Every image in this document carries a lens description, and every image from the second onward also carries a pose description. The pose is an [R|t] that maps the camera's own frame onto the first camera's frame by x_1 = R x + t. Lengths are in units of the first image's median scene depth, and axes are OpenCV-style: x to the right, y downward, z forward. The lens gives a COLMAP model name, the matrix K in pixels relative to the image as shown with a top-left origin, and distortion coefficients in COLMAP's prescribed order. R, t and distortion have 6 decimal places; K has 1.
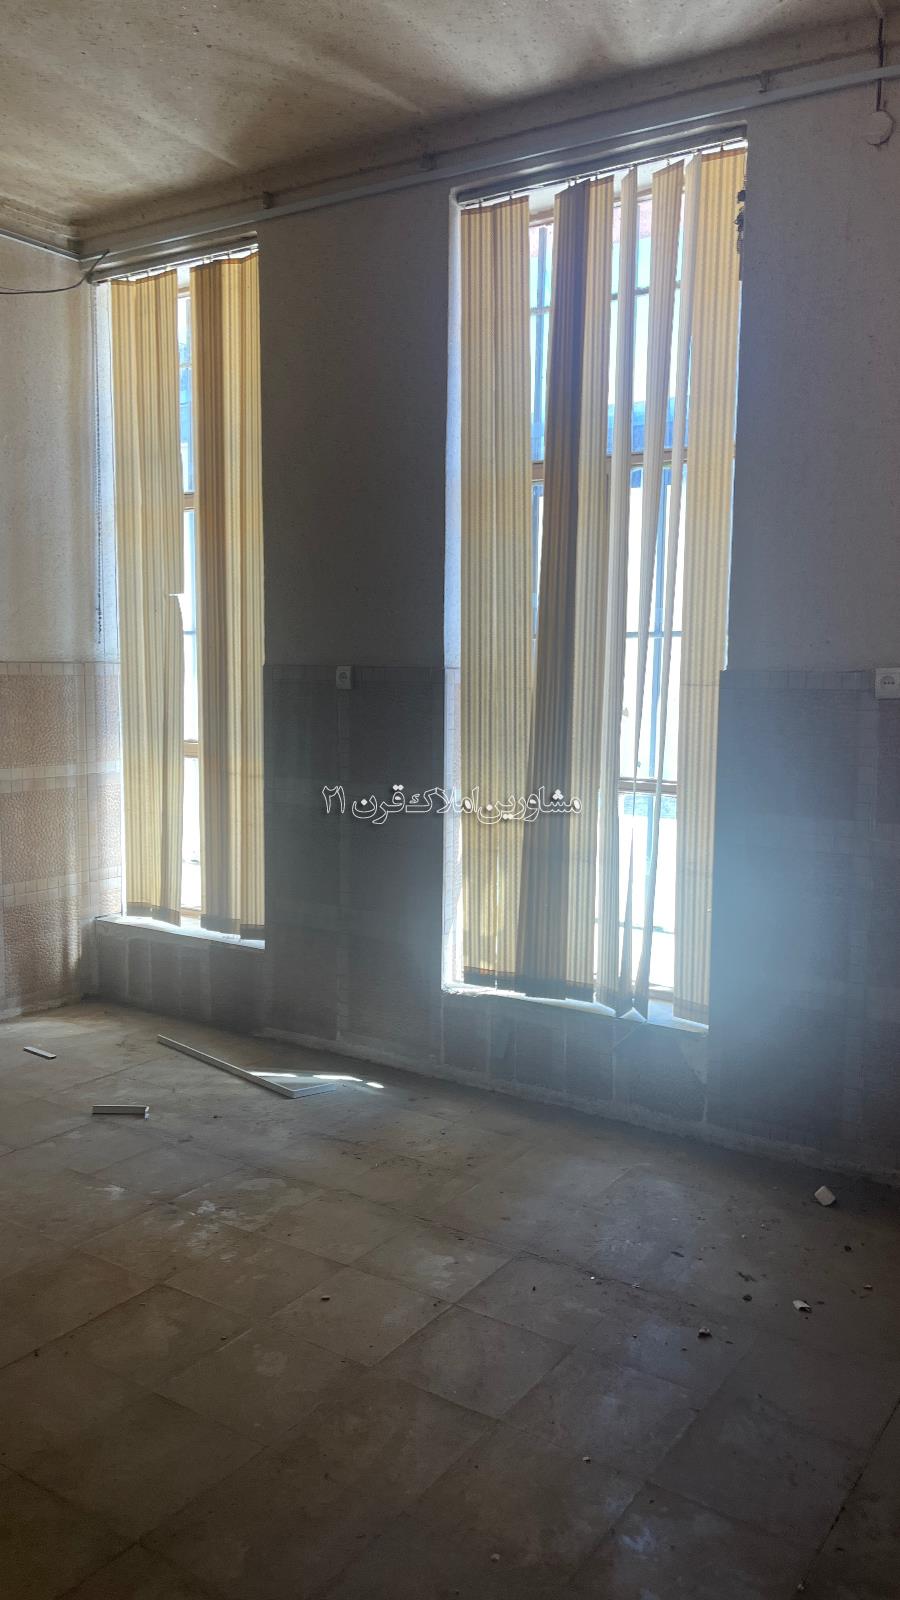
lens RADIAL K [[1218.6, 0, 450.0], [0, 1218.6, 800.0], [0, 0, 1]] dist [0.064505, -0.063558]
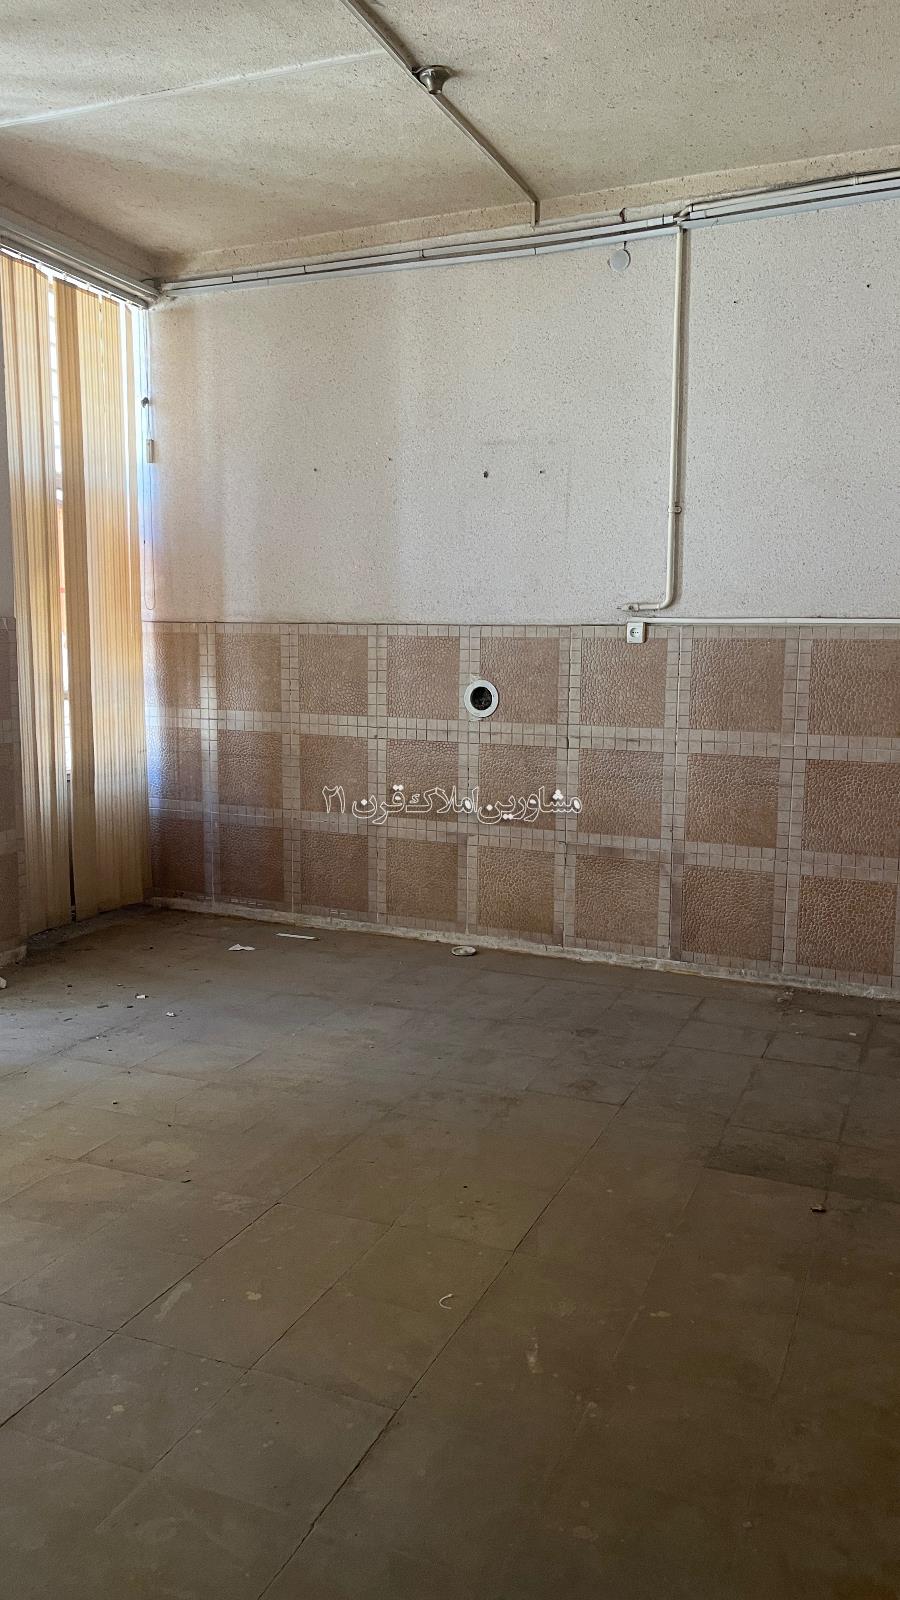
lens RADIAL K [[1218.6, 0, 450.0], [0, 1218.6, 800.0], [0, 0, 1]] dist [0.064505, -0.063558]
pose [[-0.176855, -0.144039, 0.973640, -1.427594], [0.094564, 0.982170, 0.162478, -0.090914], [-0.979684, 0.120806, -0.160080, 0.844681]]
